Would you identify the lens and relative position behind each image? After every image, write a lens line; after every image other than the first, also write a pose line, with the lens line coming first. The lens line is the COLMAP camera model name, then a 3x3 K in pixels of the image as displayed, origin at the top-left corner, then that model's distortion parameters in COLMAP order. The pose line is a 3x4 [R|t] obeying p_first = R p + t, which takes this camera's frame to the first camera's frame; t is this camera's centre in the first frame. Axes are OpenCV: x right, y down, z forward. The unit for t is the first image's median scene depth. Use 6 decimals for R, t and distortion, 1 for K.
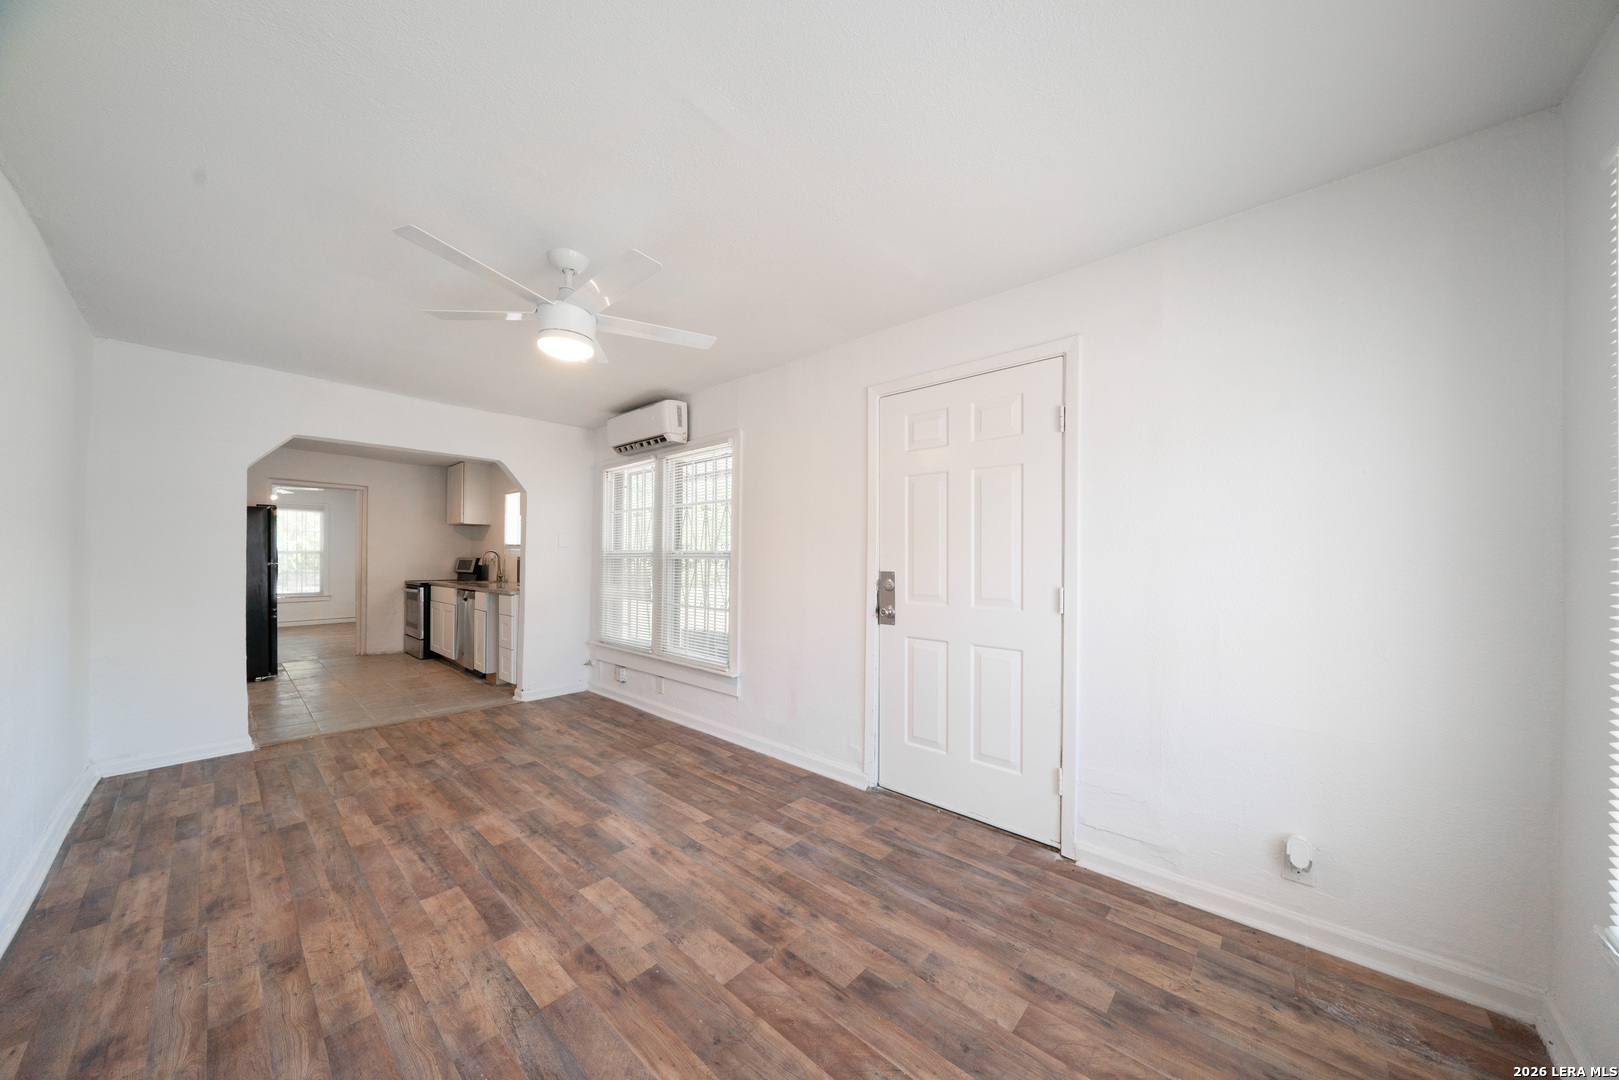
lens RADIAL K [[546.8, 0, 803.6], [0, 546.8, 553.2], [0, 0, 1]] dist [-0.003010, -0.000193]
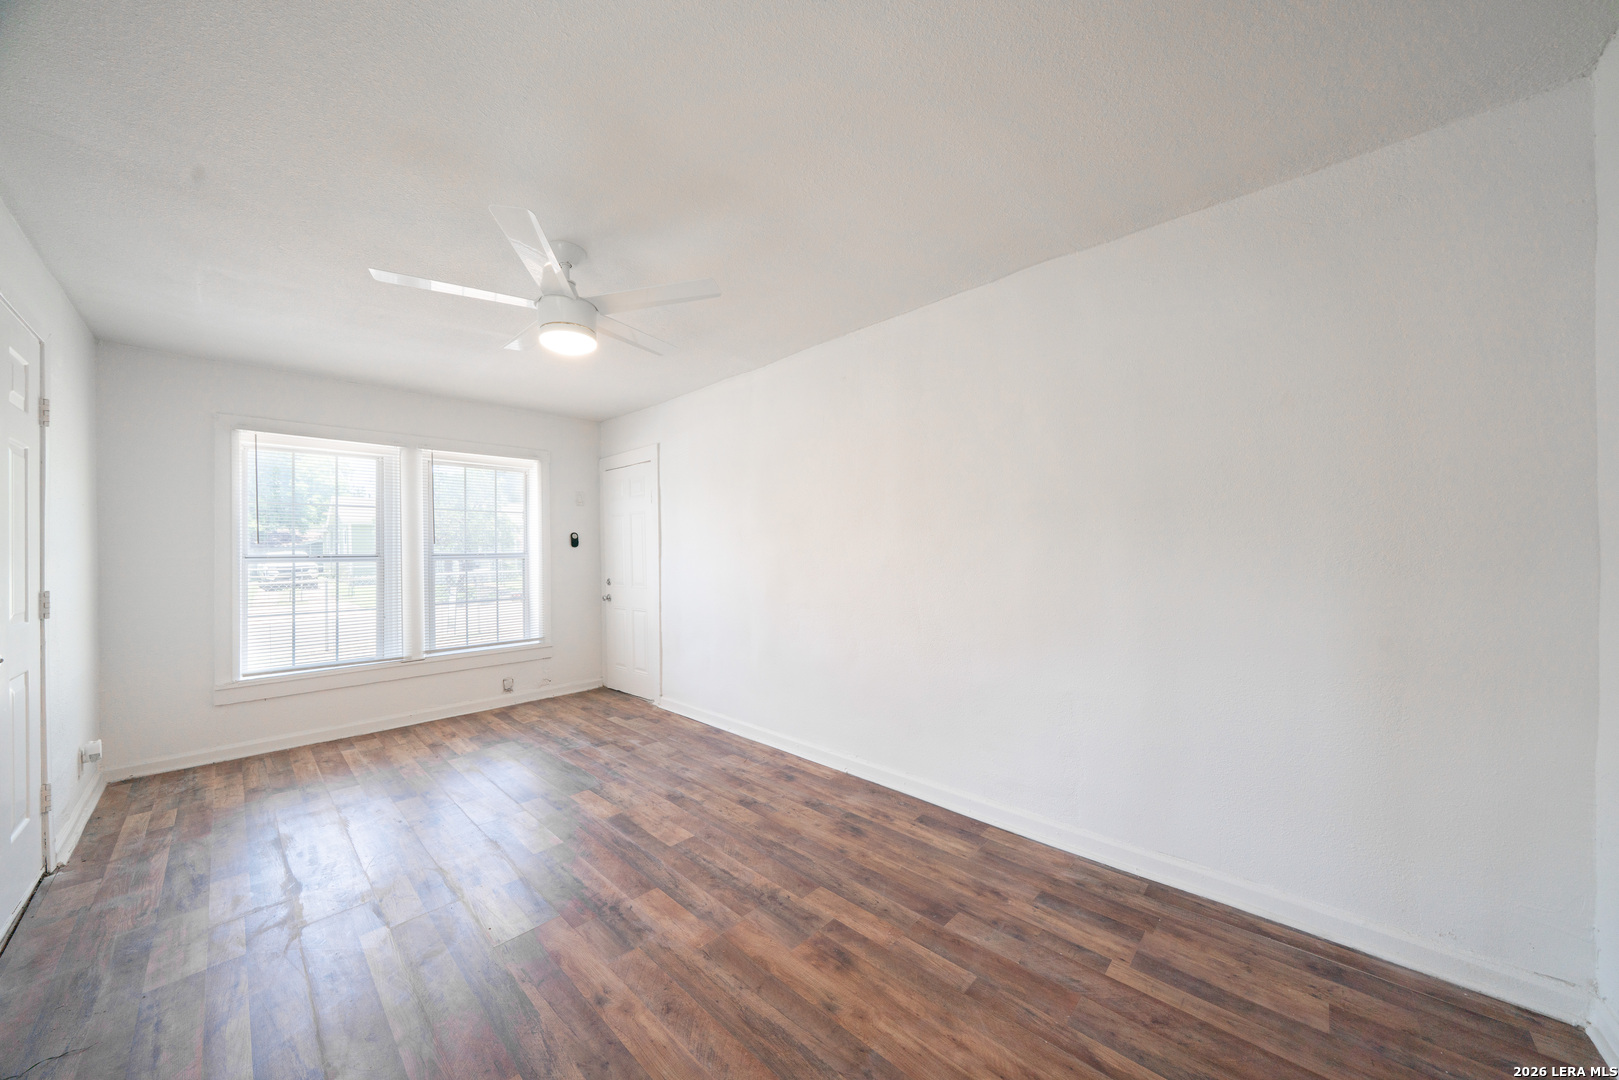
lens RADIAL K [[550.6, 0, 809.1], [0, 550.6, 545.0], [0, 0, 1]] dist [-0.001980, -0.000027]
pose [[-0.999894, 0.008492, 0.011841, -0.811009], [0.008365, 0.999908, -0.010682, 0.007142], [-0.011931, -0.010582, -0.999873, 1.845005]]
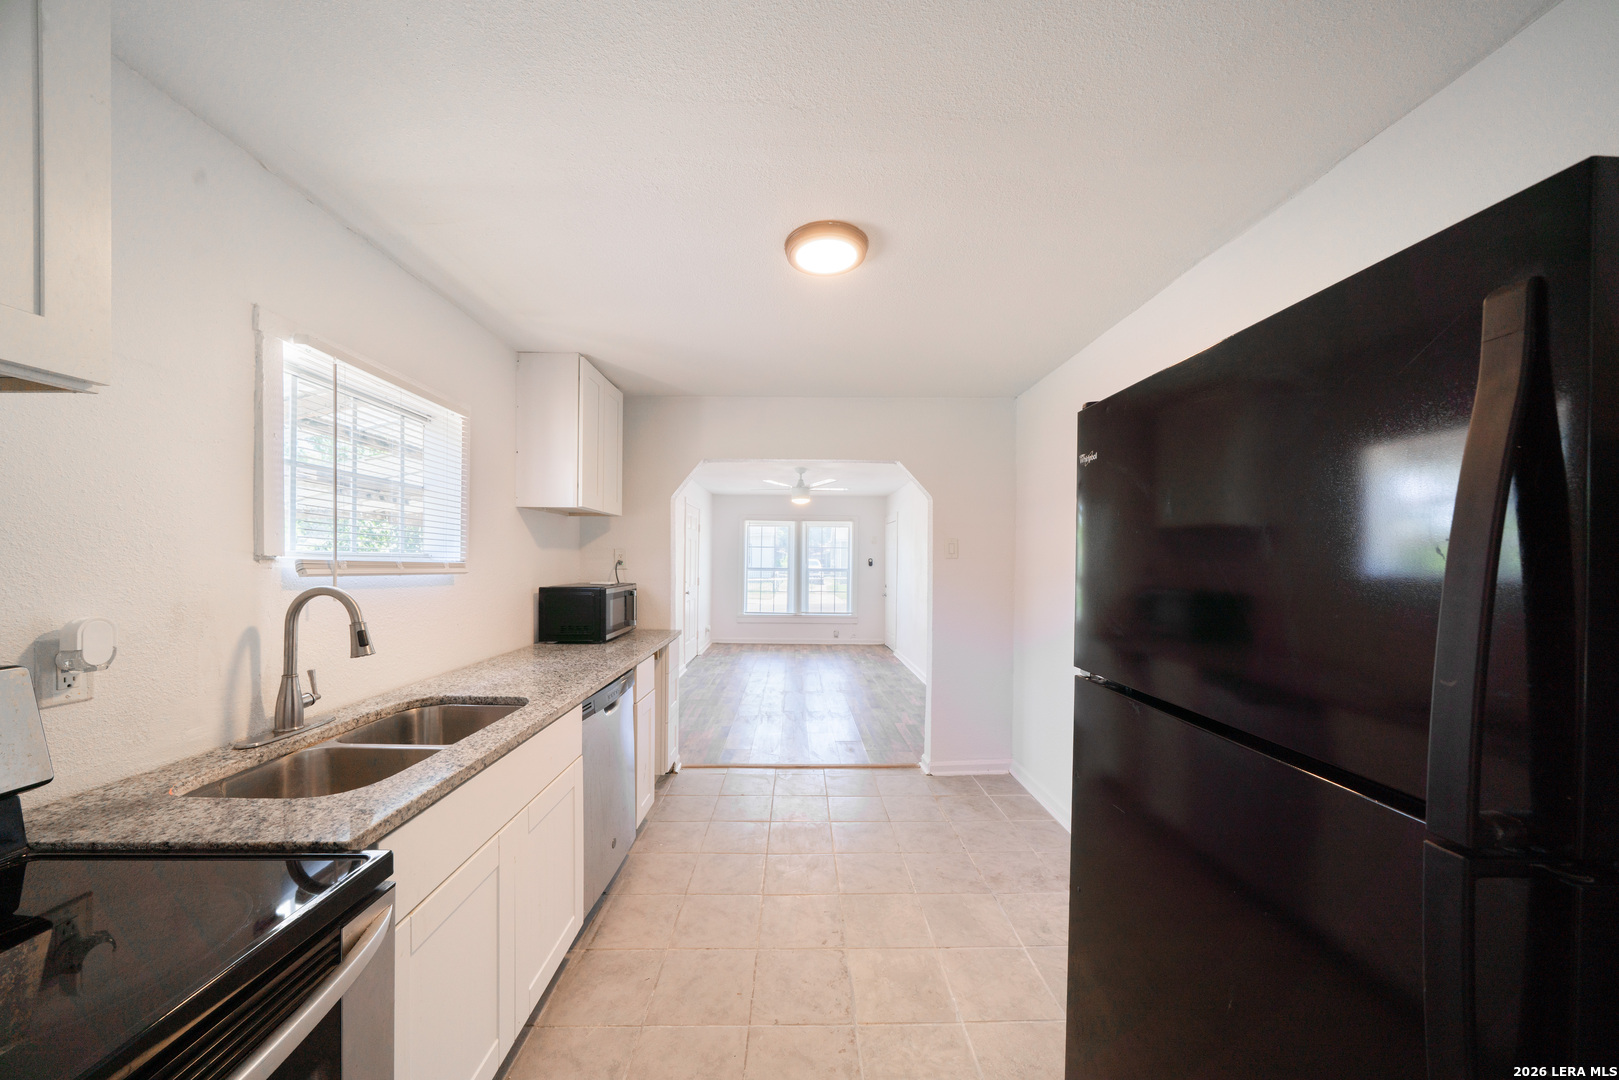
lens RADIAL K [[546.8, 0, 803.6], [0, 546.8, 553.2], [0, 0, 1]] dist [-0.003010, -0.000193]
pose [[-0.689156, -0.000256, 0.724613, -2.361446], [-0.012805, 0.999848, -0.011826, -0.055670], [-0.724500, -0.017429, -0.689054, 2.766257]]
